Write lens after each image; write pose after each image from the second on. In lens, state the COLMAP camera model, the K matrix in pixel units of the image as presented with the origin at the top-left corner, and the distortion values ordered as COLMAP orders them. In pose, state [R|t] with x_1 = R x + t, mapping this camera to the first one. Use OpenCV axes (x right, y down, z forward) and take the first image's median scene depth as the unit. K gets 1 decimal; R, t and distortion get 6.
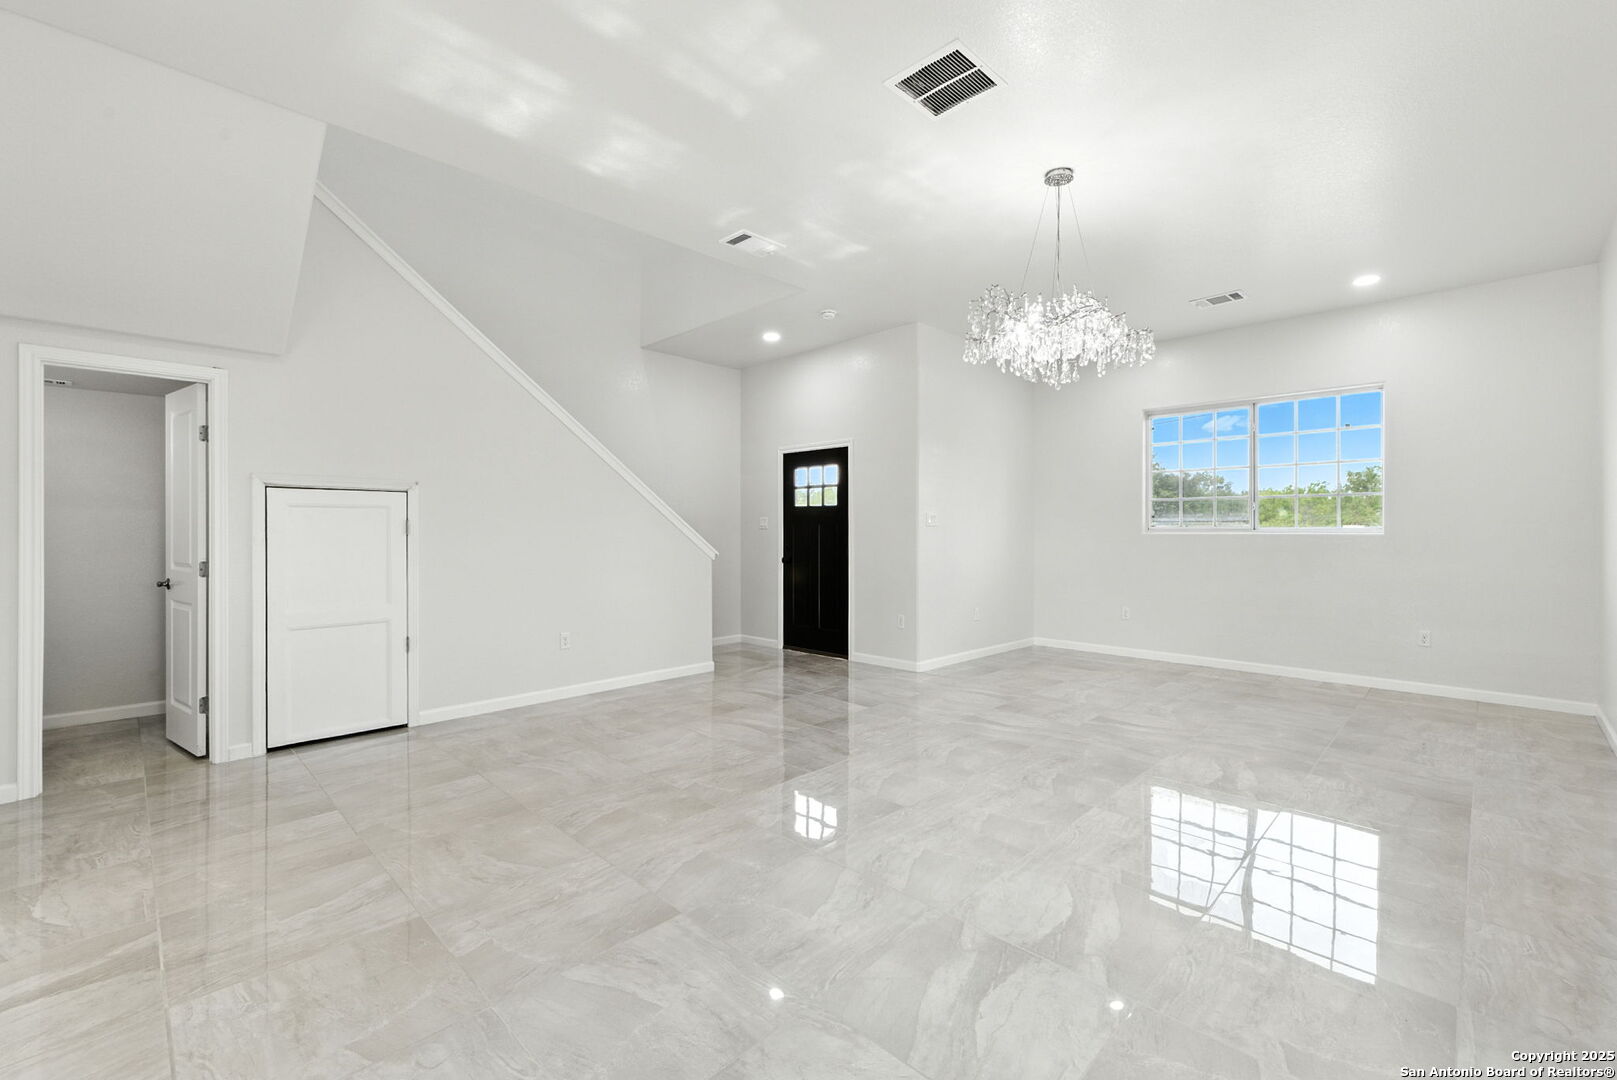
lens RADIAL K [[691.7, 0, 806.2], [0, 691.7, 540.6], [0, 0, 1]] dist [0.001299, -0.000048]
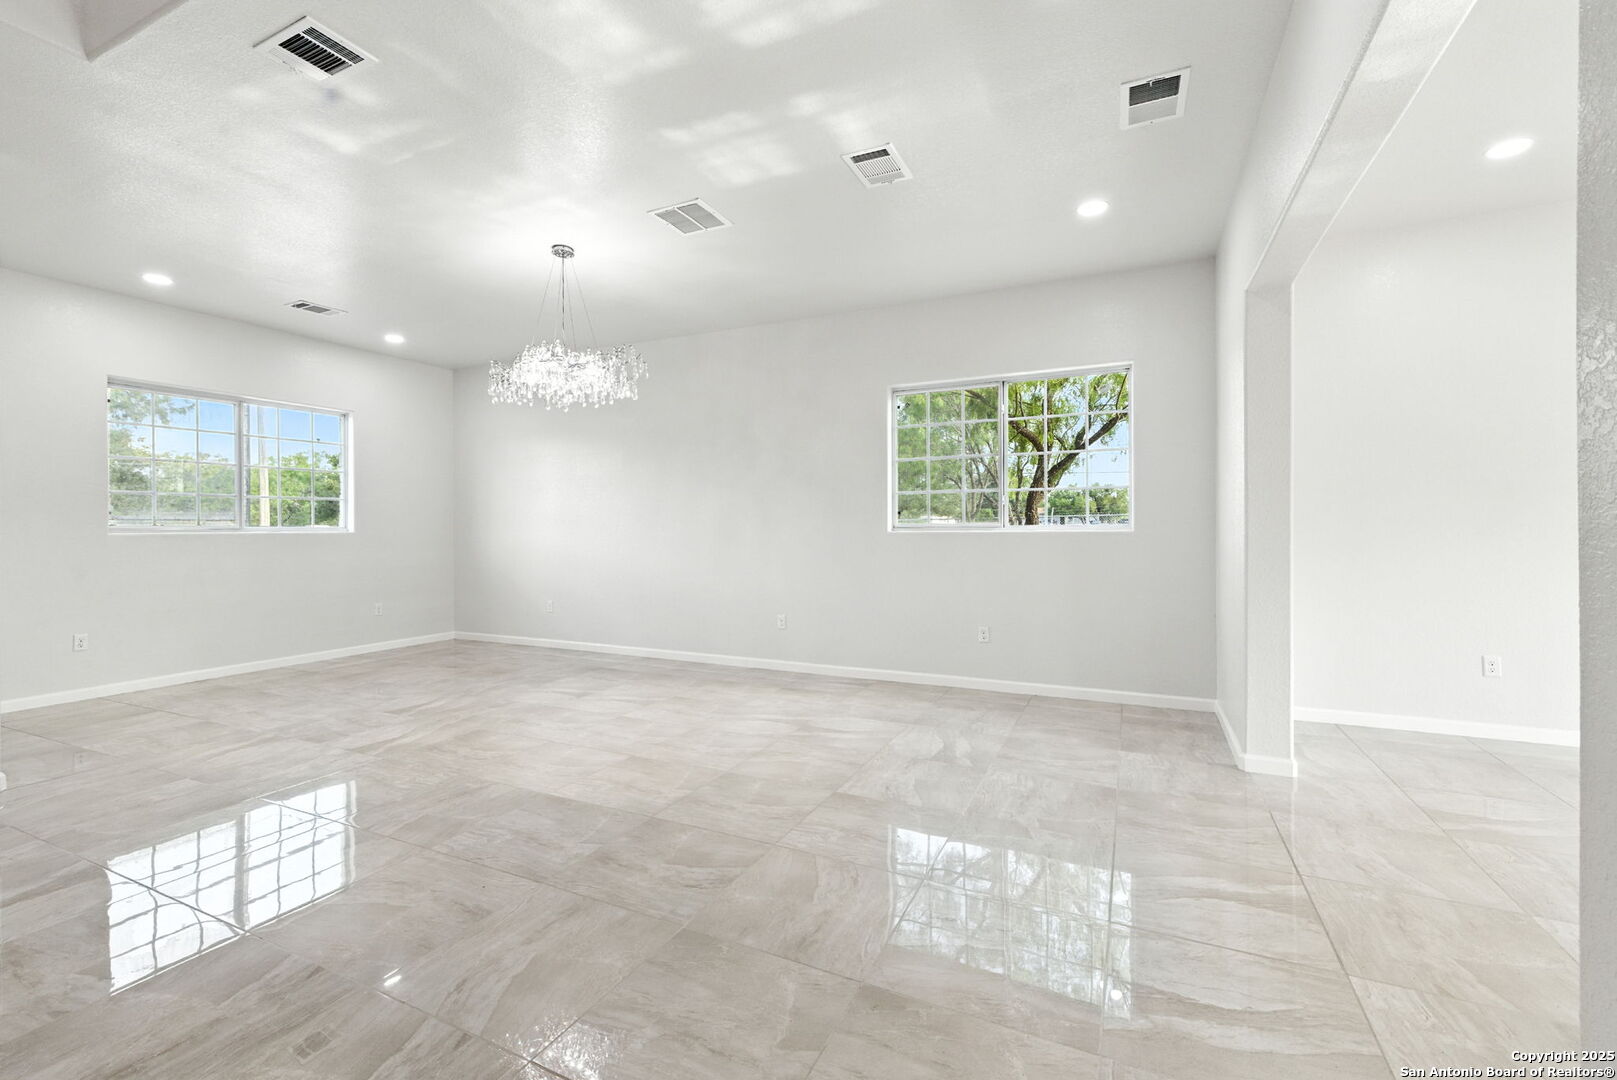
lens RADIAL K [[691.7, 0, 806.2], [0, 691.7, 540.6], [0, 0, 1]] dist [0.001299, -0.000048]
pose [[-0.335345, -0.021526, 0.941850, -0.625141], [0.017682, 0.999419, 0.029137, -0.015088], [-0.941930, 0.026424, -0.334769, 0.628137]]
